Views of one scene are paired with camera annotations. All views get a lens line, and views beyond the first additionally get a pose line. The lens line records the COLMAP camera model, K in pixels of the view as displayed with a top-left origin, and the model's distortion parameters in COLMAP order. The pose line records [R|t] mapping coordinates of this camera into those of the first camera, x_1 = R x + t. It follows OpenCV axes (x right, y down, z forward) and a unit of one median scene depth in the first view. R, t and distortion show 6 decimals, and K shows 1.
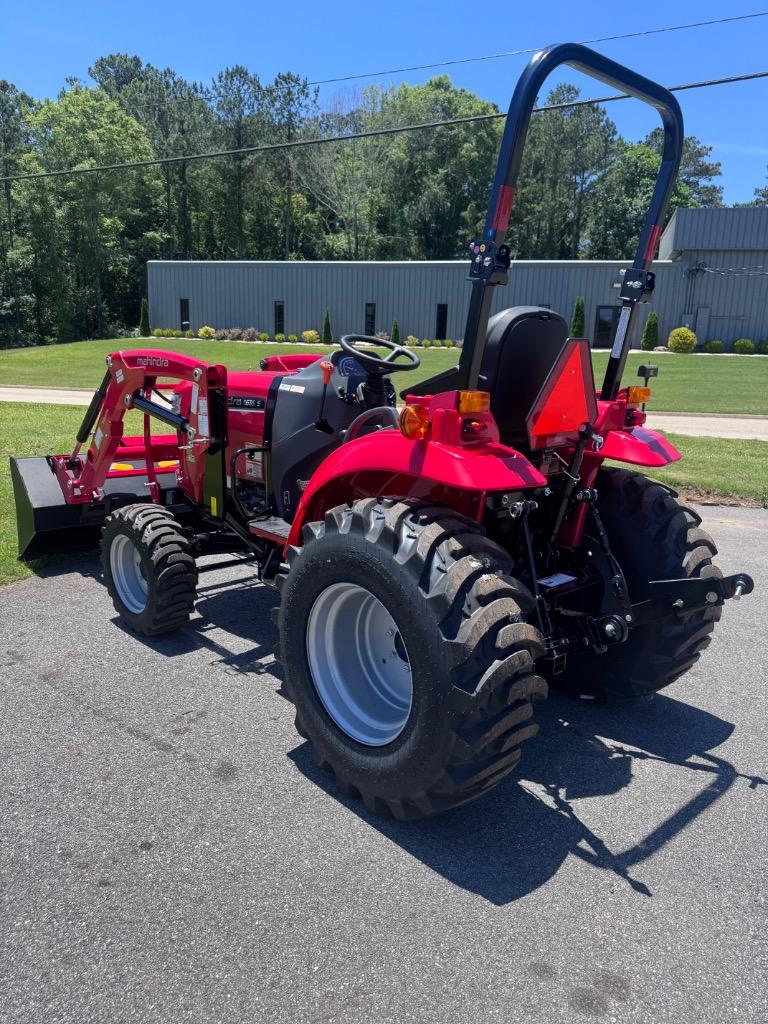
lens RADIAL K [[728.7, 0, 387.6], [0, 728.7, 513.1], [0, 0, 1]] dist [0.014421, -0.008514]
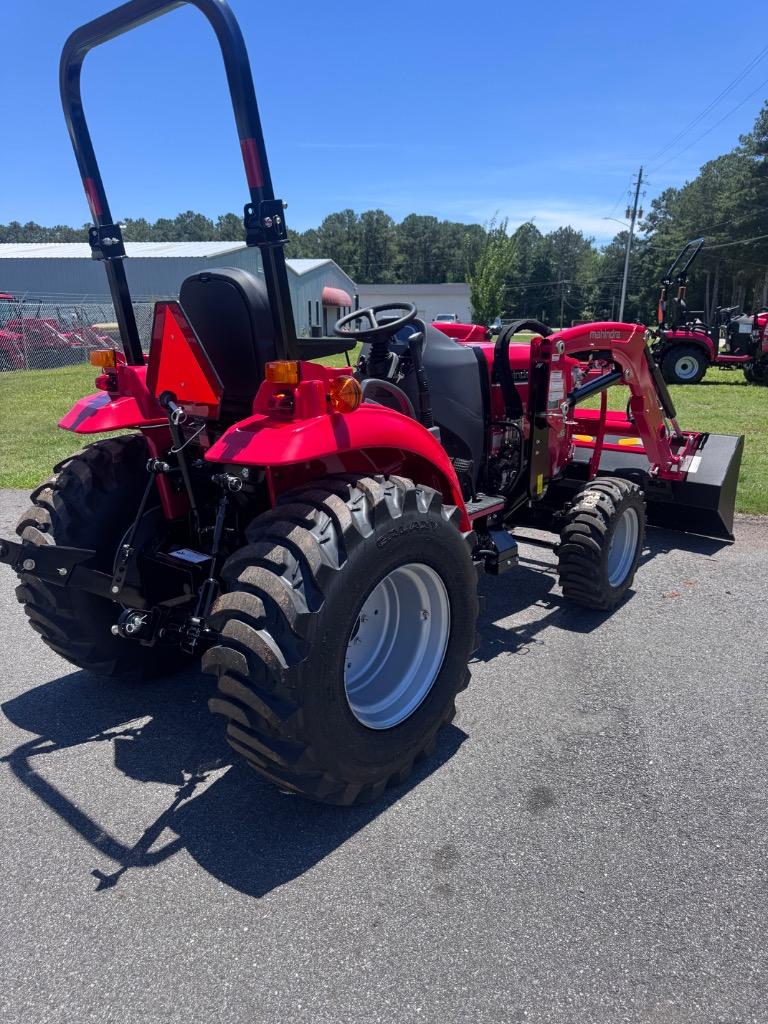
lens RADIAL K [[728.7, 0, 381.8], [0, 728.7, 509.9], [0, 0, 1]] dist [0.014421, -0.008514]
pose [[0.121214, 0.225211, -0.966740, 1.142278], [-0.206225, 0.958385, 0.197408, -0.201484], [0.970968, 0.175437, 0.162614, 1.048067]]
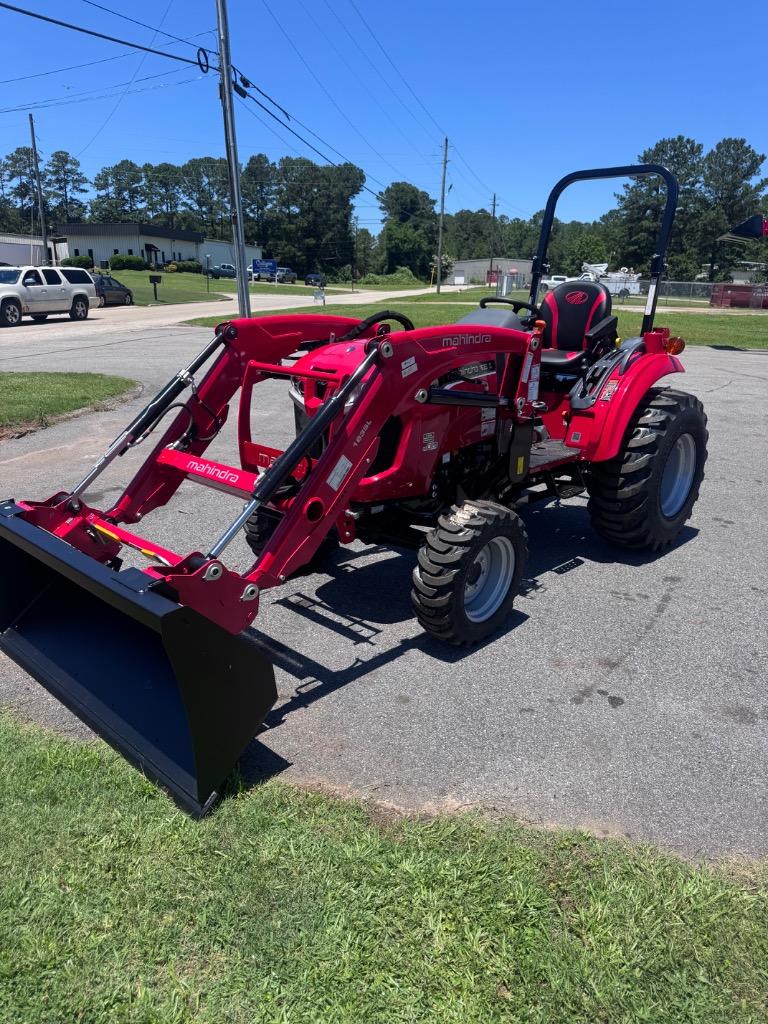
lens RADIAL K [[728.7, 0, 393.9], [0, 728.7, 504.8], [0, 0, 1]] dist [0.014421, -0.008514]
pose [[-0.087413, -0.318495, 0.943885, -1.559183], [0.200610, 0.922473, 0.329848, -0.433014], [-0.975764, 0.218186, -0.016743, 1.510116]]
